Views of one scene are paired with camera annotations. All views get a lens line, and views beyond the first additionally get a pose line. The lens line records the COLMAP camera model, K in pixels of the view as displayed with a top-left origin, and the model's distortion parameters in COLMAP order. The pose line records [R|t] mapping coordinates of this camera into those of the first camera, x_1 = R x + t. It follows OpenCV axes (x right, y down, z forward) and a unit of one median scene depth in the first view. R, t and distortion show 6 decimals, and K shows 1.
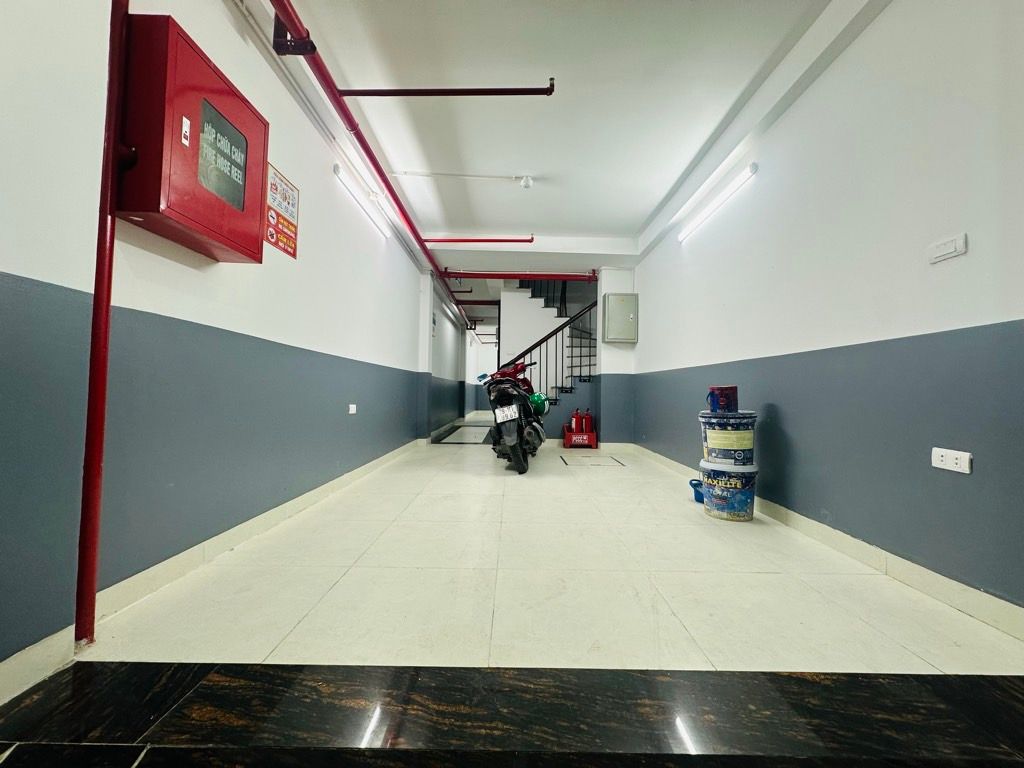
lens RADIAL K [[410.4, 0, 508.8], [0, 410.4, 380.0], [0, 0, 1]] dist [-0.000936, -0.000265]
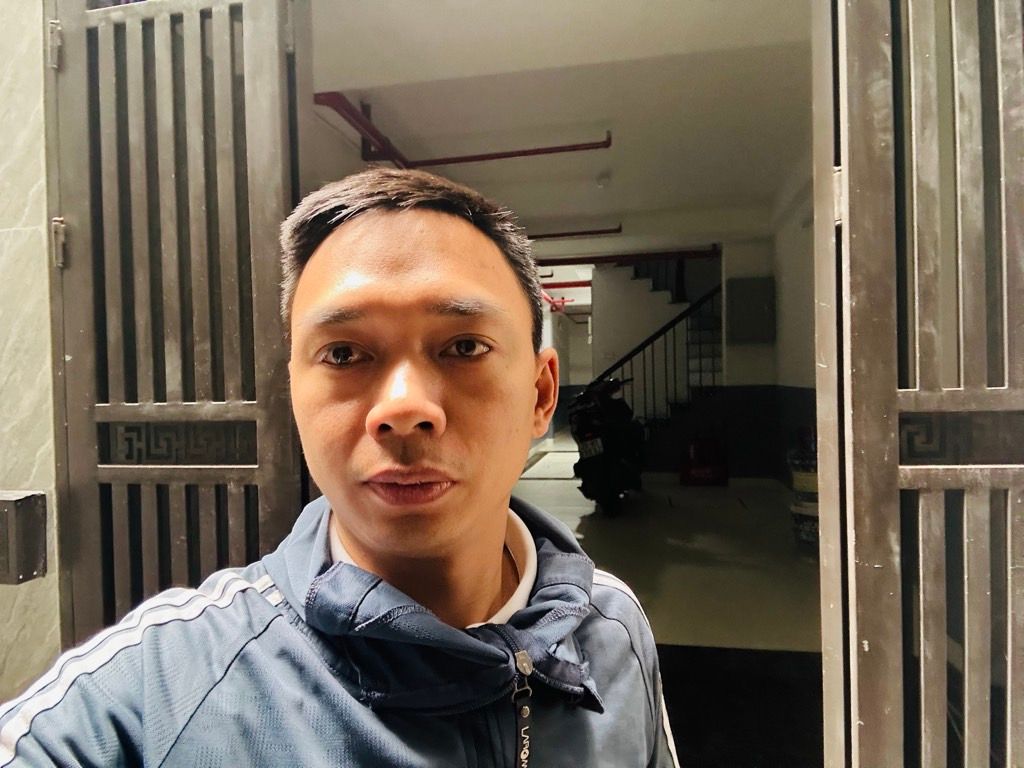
lens RADIAL K [[725.4, 0, 510.9], [0, 725.4, 386.8], [0, 0, 1]] dist [0.002485, -0.002167]
pose [[0.983908, -0.028749, -0.176351, 0.070152], [0.036110, 0.998599, 0.038676, -0.076088], [0.174992, -0.044421, 0.983567, -0.352267]]
